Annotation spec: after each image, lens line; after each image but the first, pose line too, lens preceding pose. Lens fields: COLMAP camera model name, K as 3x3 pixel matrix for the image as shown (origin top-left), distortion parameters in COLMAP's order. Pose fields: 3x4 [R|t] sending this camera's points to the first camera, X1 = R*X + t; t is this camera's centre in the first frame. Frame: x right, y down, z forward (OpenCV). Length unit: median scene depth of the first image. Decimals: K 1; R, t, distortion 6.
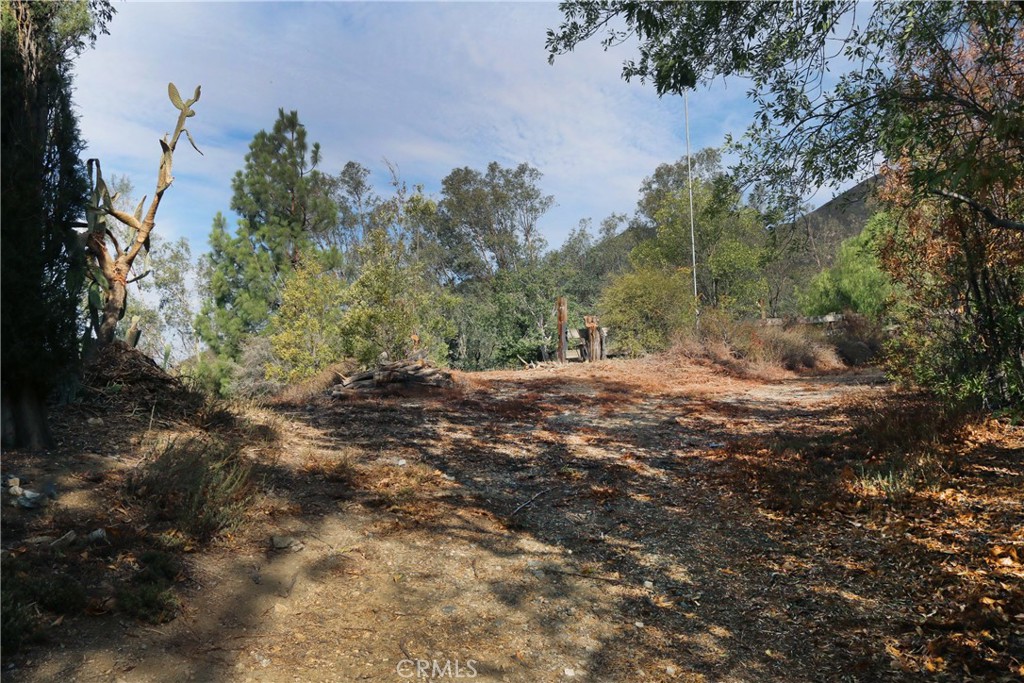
lens RADIAL K [[851.1, 0, 512.0], [0, 851.1, 341.5], [0, 0, 1]] dist [-0.003025, -0.001845]
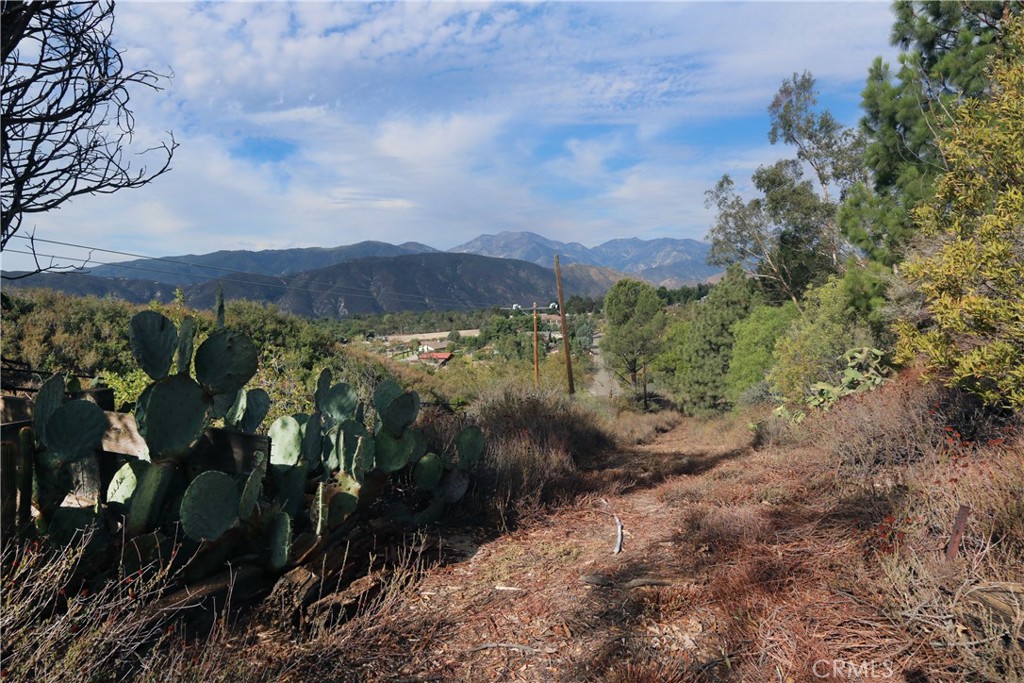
lens RADIAL K [[616.5, 0, 510.9], [0, 616.5, 326.4], [0, 0, 1]] dist [0.002195, 0.000850]
pose [[0.593624, 0.048212, -0.803297, -0.104641], [0.079556, 0.989798, 0.118197, -0.015539], [0.800800, -0.134072, 0.583732, 0.440286]]
